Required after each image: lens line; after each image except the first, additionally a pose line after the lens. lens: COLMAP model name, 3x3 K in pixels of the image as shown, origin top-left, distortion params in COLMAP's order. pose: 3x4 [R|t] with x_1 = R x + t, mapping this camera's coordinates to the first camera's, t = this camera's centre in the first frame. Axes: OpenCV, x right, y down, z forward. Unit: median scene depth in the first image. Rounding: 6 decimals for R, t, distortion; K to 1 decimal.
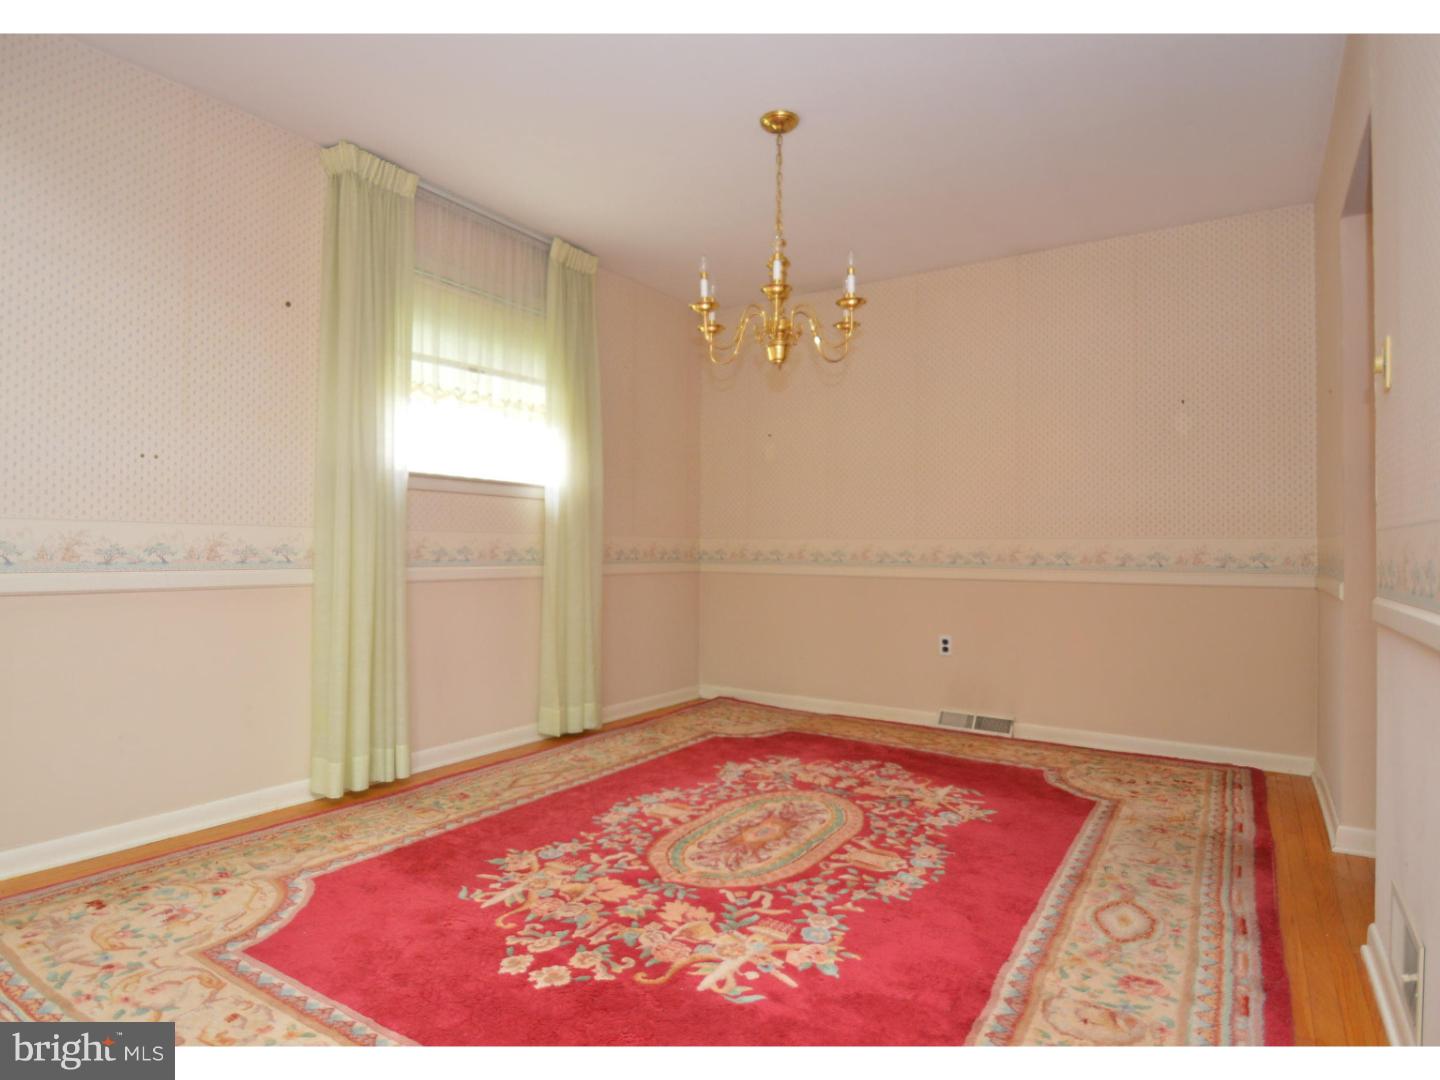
lens RADIAL K [[789.1, 0, 719.4], [0, 789.1, 540.4], [0, 0, 1]] dist [0.004657, 0.000464]
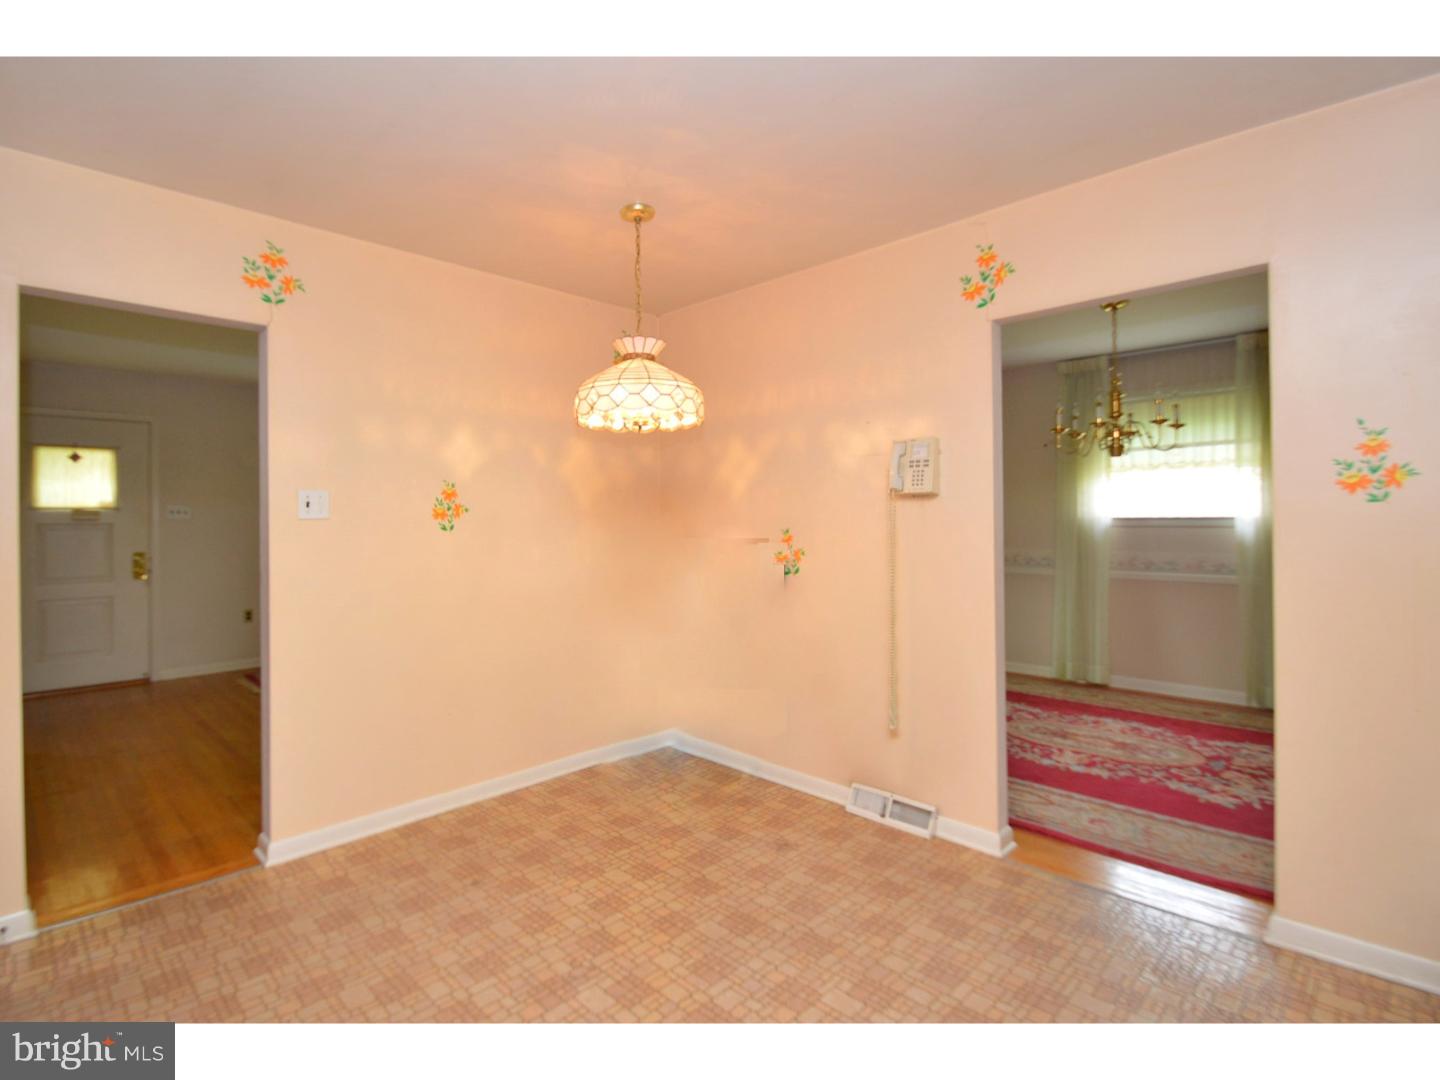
lens RADIAL K [[655.4, 0, 718.7], [0, 655.4, 538.2], [0, 0, 1]] dist [-0.004564, -0.002503]
pose [[-0.167550, 0.000802, -0.985863, 1.403856], [0.002917, 0.999996, 0.000318, -0.049468], [0.985859, -0.002823, -0.167551, 0.425074]]
